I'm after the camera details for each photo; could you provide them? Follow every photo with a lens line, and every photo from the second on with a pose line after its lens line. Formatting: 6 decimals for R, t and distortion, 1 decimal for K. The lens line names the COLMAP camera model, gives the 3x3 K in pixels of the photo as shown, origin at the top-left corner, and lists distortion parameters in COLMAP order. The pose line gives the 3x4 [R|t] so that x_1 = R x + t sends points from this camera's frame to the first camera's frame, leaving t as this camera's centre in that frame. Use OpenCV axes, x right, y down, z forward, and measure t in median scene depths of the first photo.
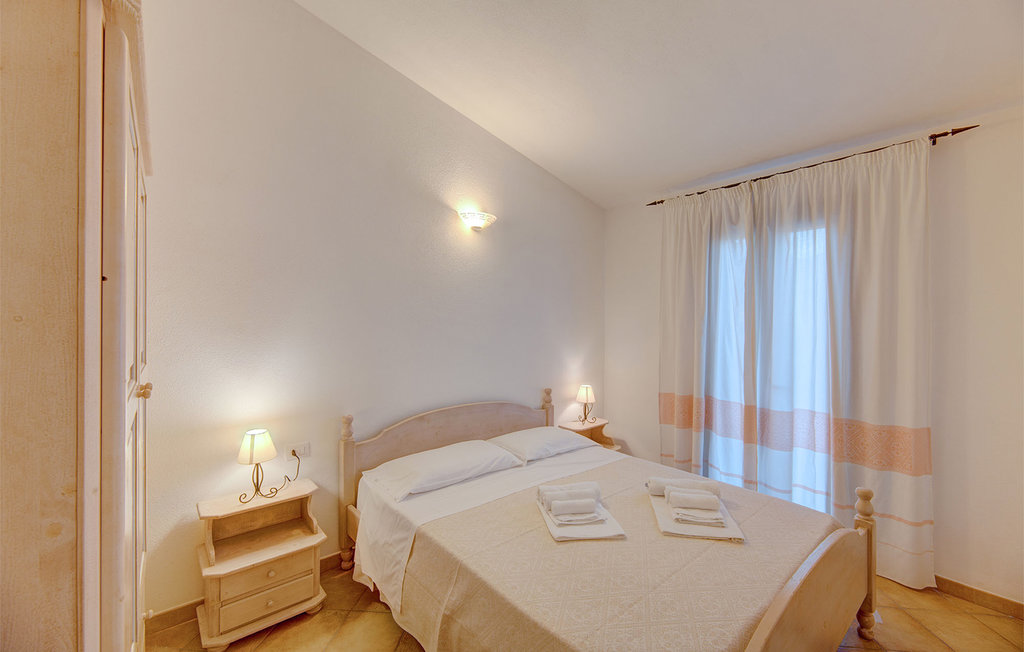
lens RADIAL K [[415.6, 0, 515.4], [0, 415.6, 332.3], [0, 0, 1]] dist [0.000017, -0.000065]
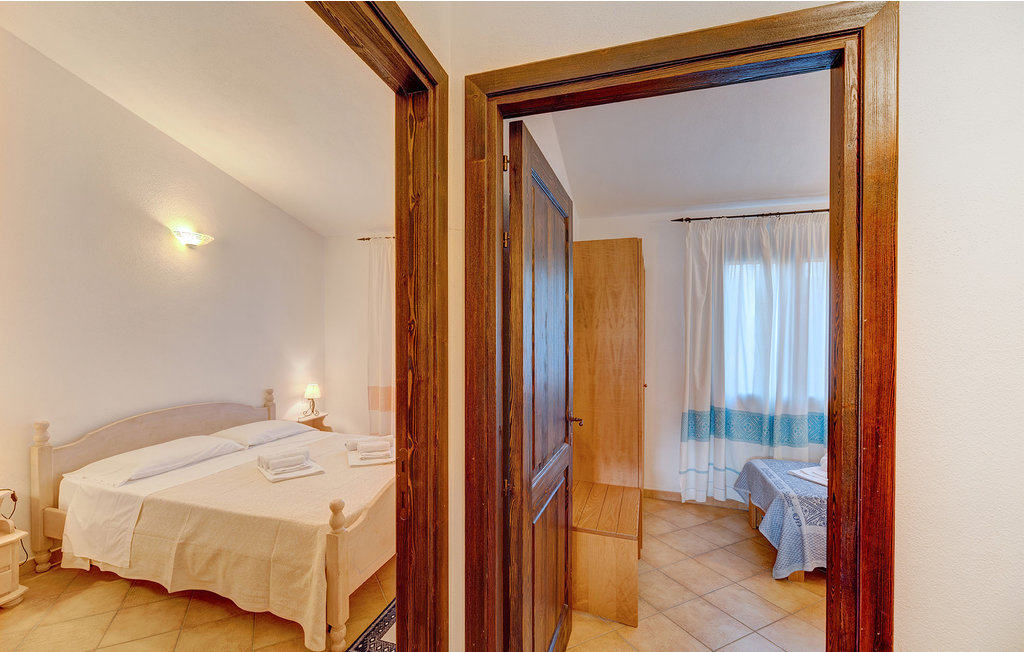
lens RADIAL K [[429.7, 0, 515.7], [0, 429.7, 347.4], [0, 0, 1]] dist [-0.000784, -0.000365]
pose [[0.834625, -0.013129, 0.550662, -0.009514], [0.005477, 0.999864, 0.015537, 0.007529], [-0.550791, -0.009952, 0.834584, -0.547173]]
